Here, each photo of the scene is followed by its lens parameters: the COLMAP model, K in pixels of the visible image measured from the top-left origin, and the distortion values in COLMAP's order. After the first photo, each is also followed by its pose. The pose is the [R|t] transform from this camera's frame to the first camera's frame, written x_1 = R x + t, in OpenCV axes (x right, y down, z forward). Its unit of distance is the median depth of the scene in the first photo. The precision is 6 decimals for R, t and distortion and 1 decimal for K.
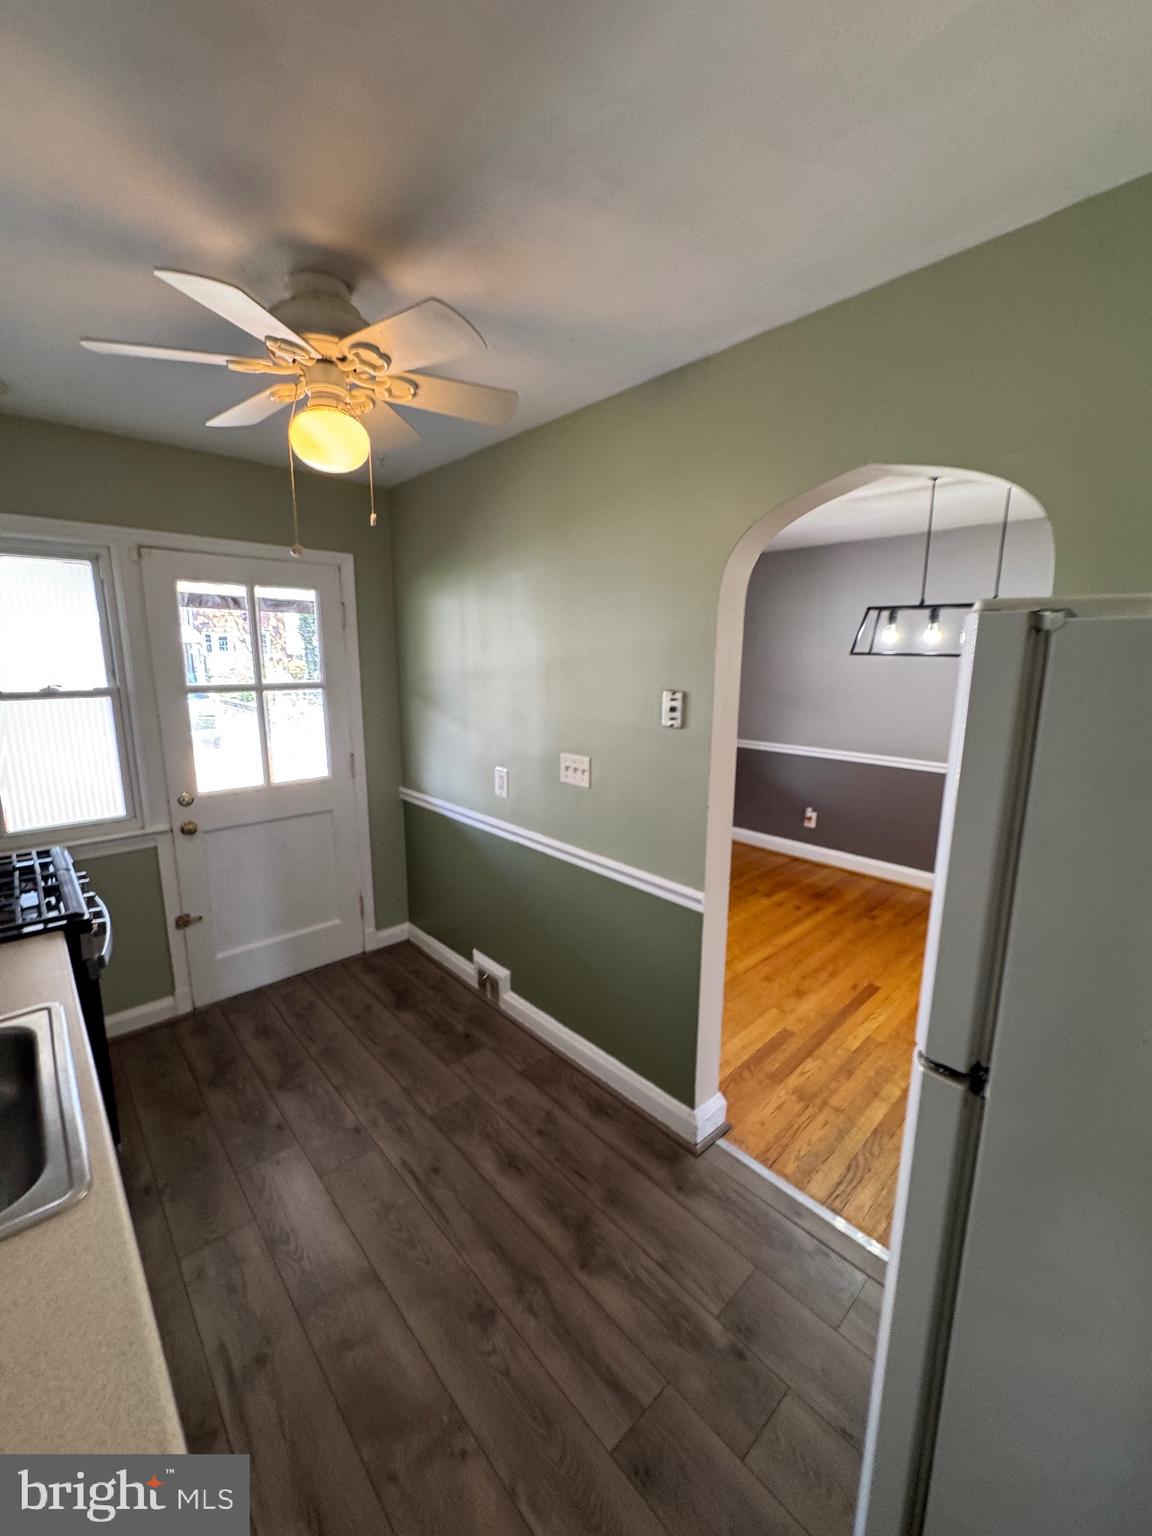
lens RADIAL K [[613.9, 0, 574.8], [0, 613.9, 766.2], [0, 0, 1]] dist [-0.005793, 0.000849]
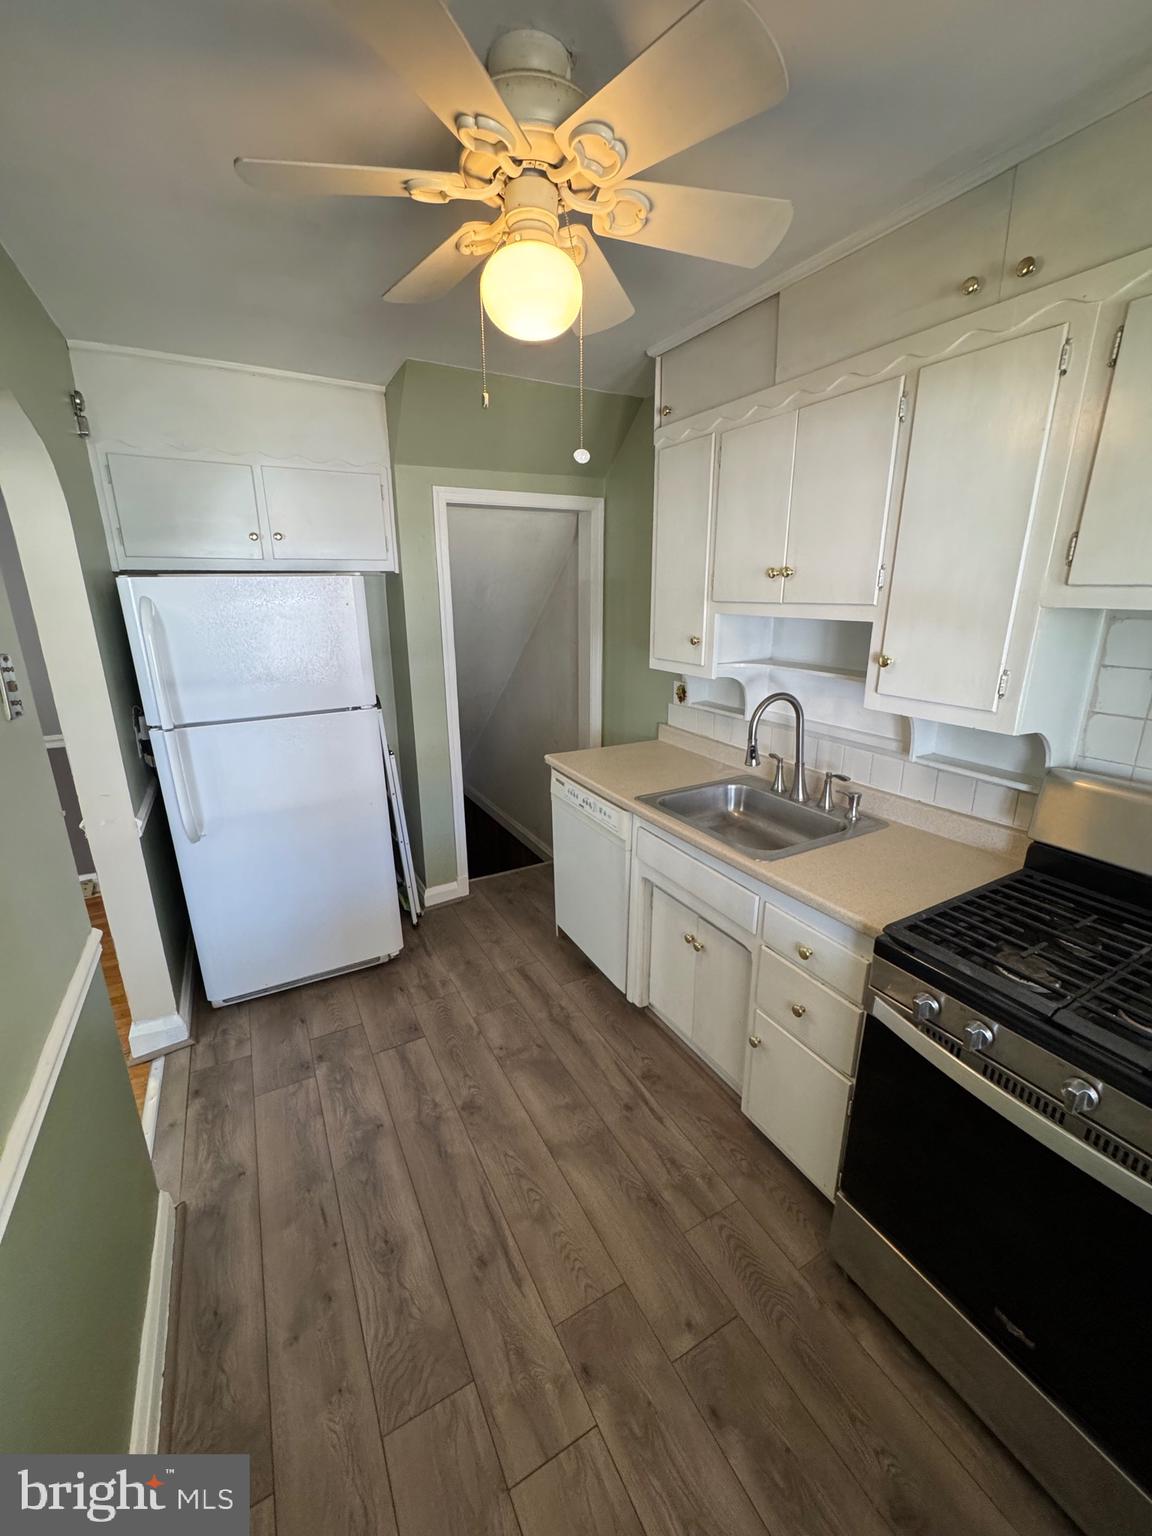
lens RADIAL K [[613.9, 0, 574.8], [0, 613.9, 766.2], [0, 0, 1]] dist [-0.005793, 0.000849]
pose [[-0.970964, -0.069376, 0.228946, -0.414901], [0.040751, 0.895072, 0.444055, -0.219276], [-0.235730, 0.440492, -0.866255, 1.189887]]
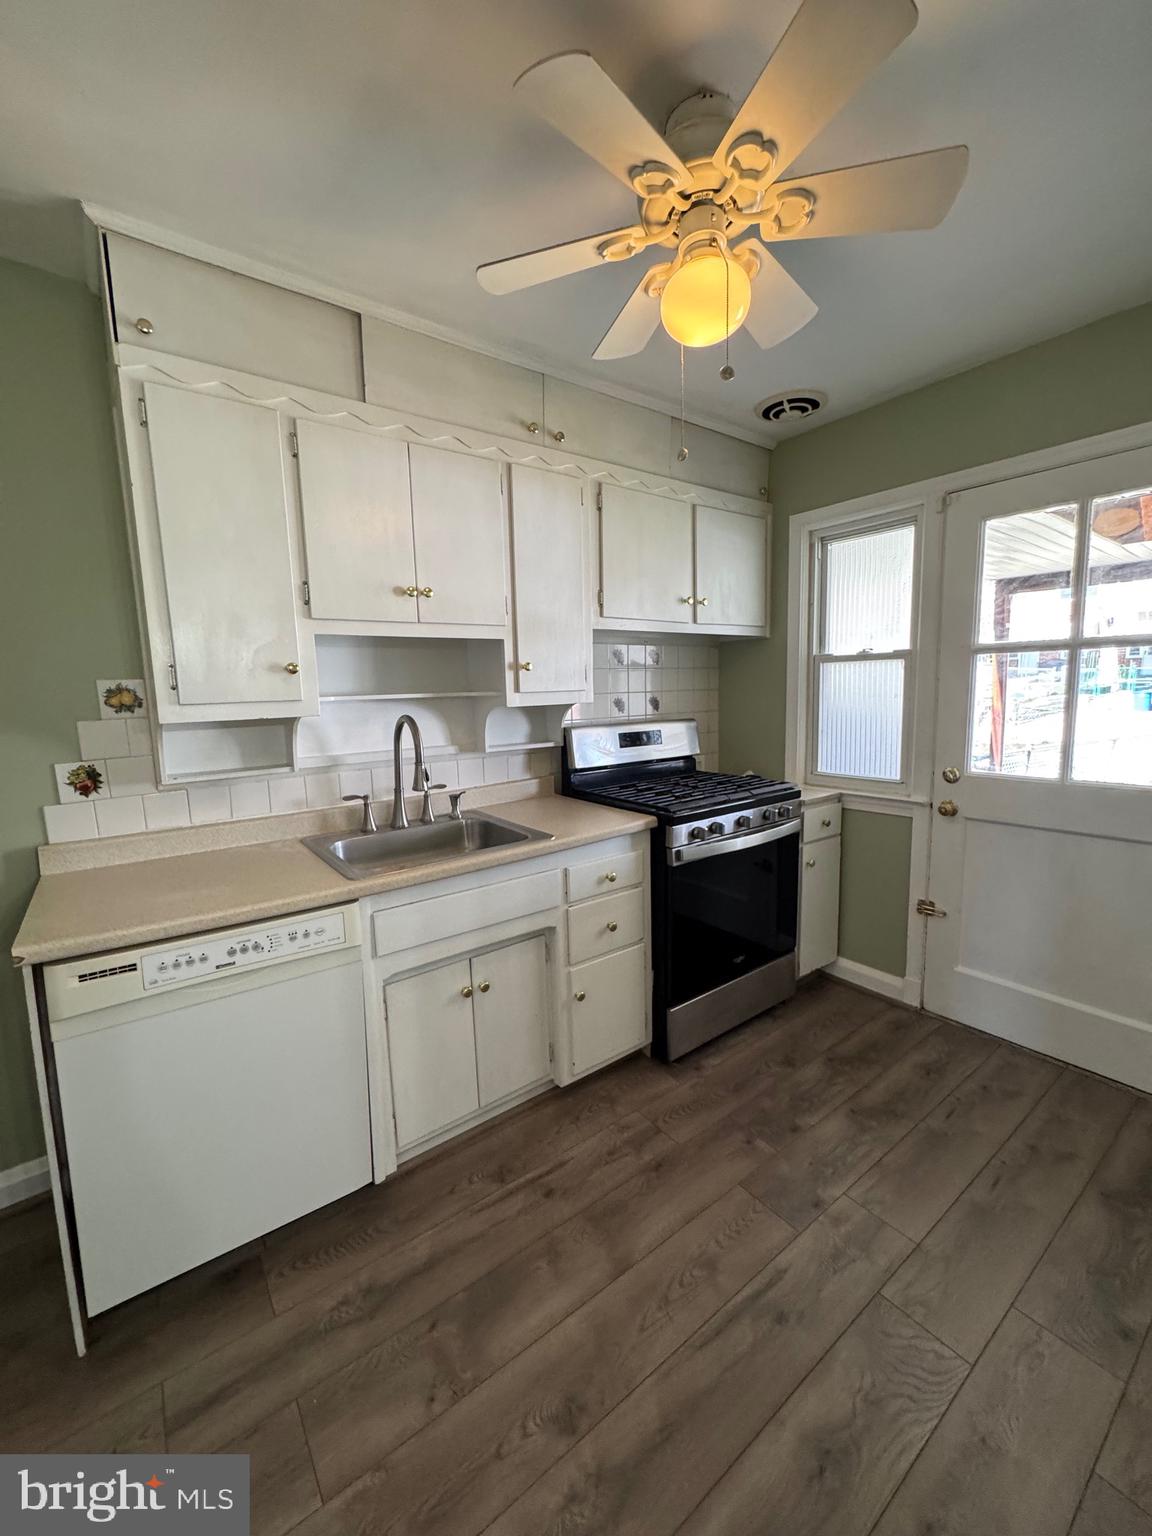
lens RADIAL K [[613.9, 0, 574.8], [0, 613.9, 766.2], [0, 0, 1]] dist [-0.005793, 0.000849]
pose [[-0.101008, 0.126175, -0.986852, 0.336764], [-0.151764, 0.978362, 0.140623, -0.000163], [0.983242, 0.163972, -0.079674, 0.631951]]
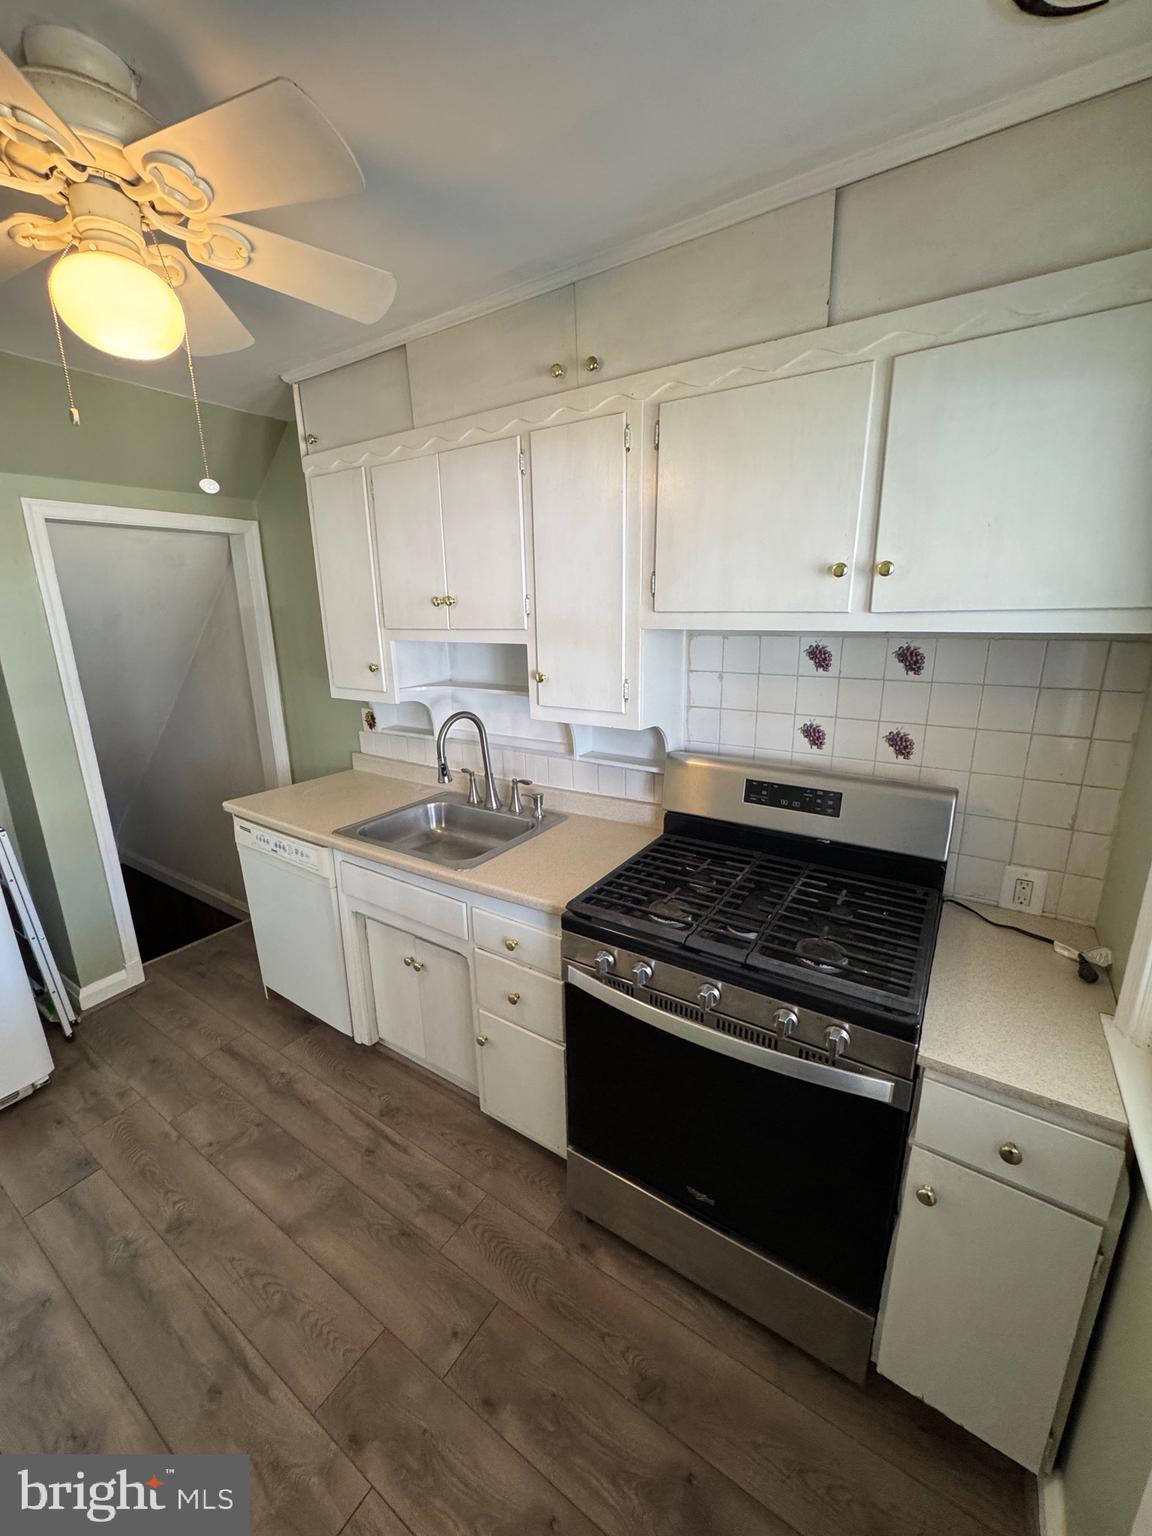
lens RADIAL K [[613.9, 0, 574.8], [0, 613.9, 766.2], [0, 0, 1]] dist [-0.005793, 0.000849]
pose [[-0.971422, 0.067972, -0.227417, -0.441581], [-0.033622, 0.909053, 0.415323, -0.232693], [0.234965, 0.411100, -0.880788, 1.219291]]
